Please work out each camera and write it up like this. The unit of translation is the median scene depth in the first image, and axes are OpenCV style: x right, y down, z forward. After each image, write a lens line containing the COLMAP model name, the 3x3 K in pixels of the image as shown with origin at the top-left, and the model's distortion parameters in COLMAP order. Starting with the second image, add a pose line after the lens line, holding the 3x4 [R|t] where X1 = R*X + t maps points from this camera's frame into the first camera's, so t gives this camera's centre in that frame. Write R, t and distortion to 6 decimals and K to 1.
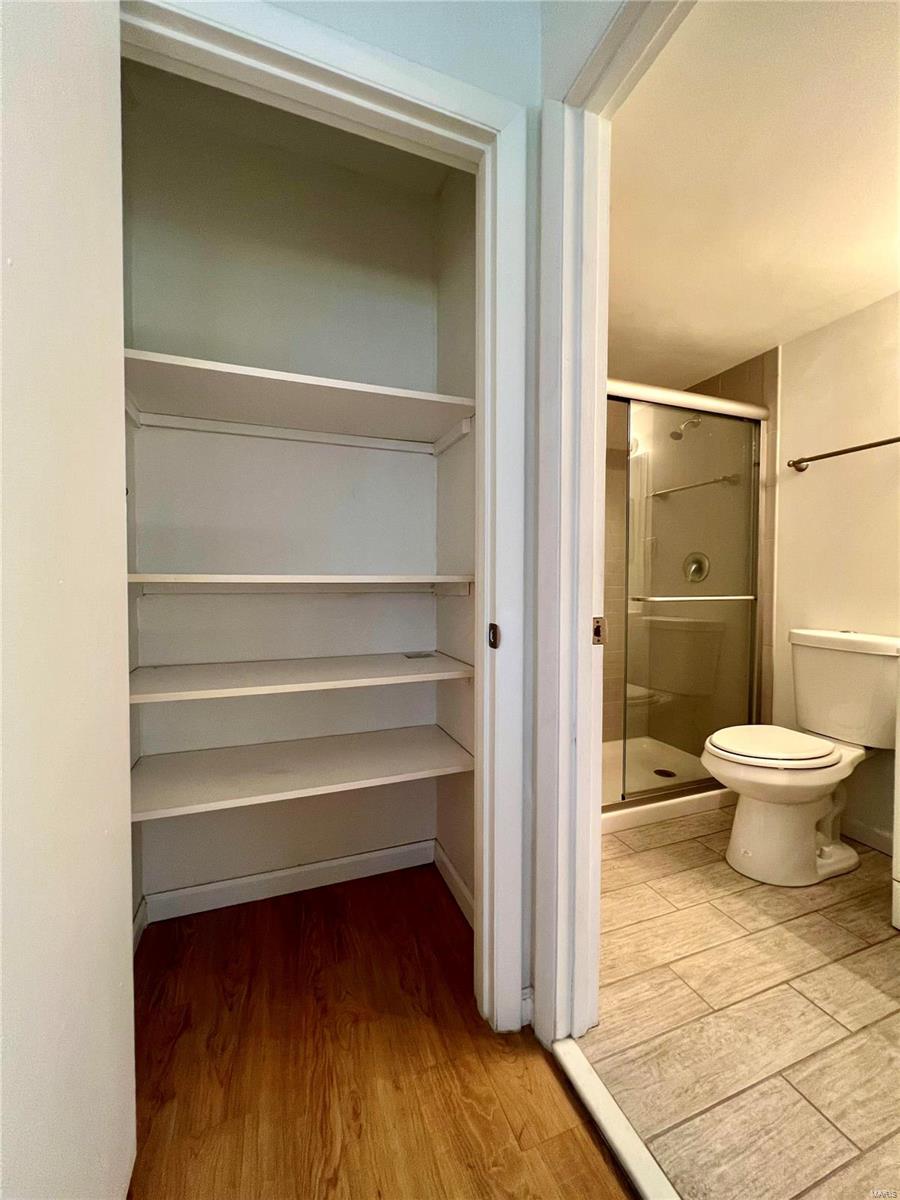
lens RADIAL K [[481.1, 0, 449.9], [0, 481.1, 597.9], [0, 0, 1]] dist [-0.000395, 0.000334]
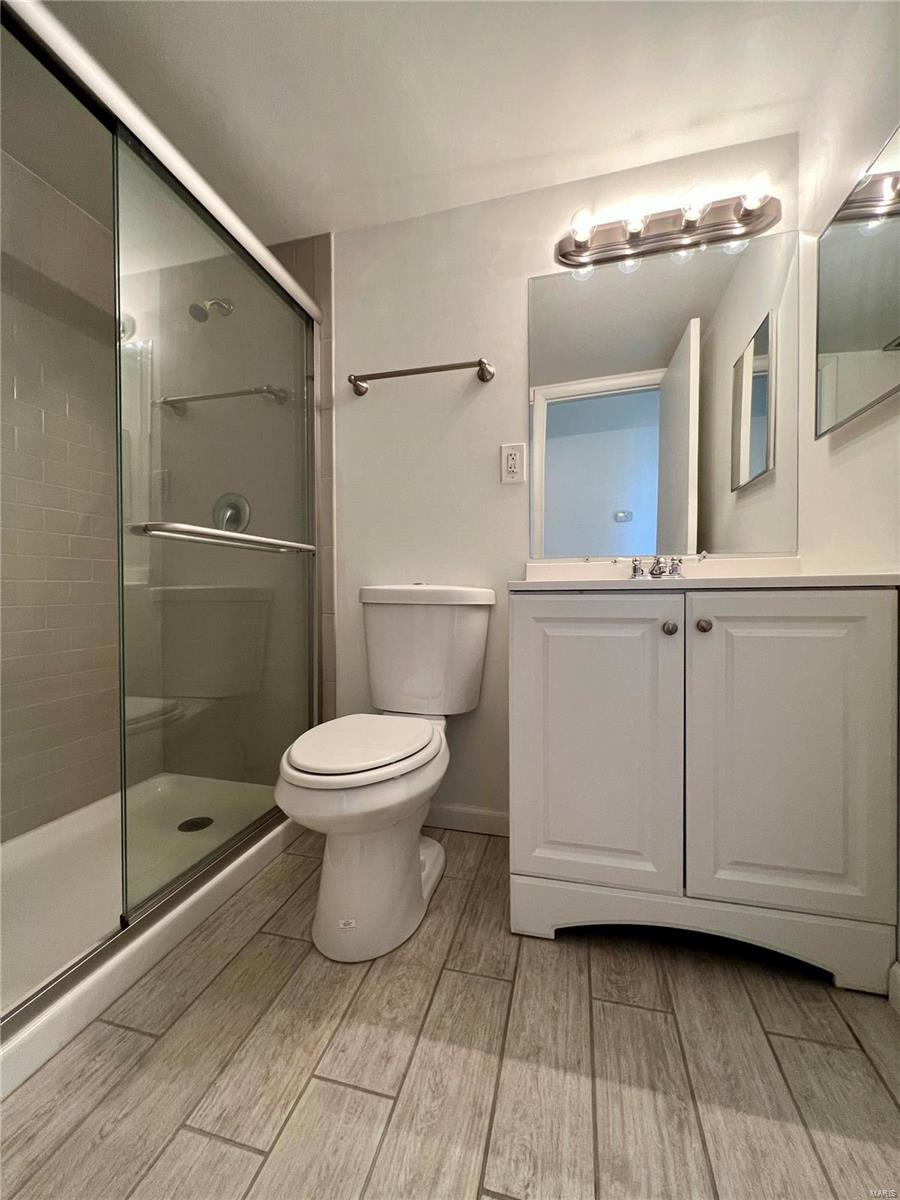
lens RADIAL K [[481.1, 0, 449.9], [0, 481.1, 597.9], [0, 0, 1]] dist [-0.000395, 0.000334]
pose [[0.581045, -0.015730, 0.813719, 0.150130], [0.028822, 0.999584, -0.001257, 0.085806], [-0.813361, 0.024183, 0.581256, 0.410712]]
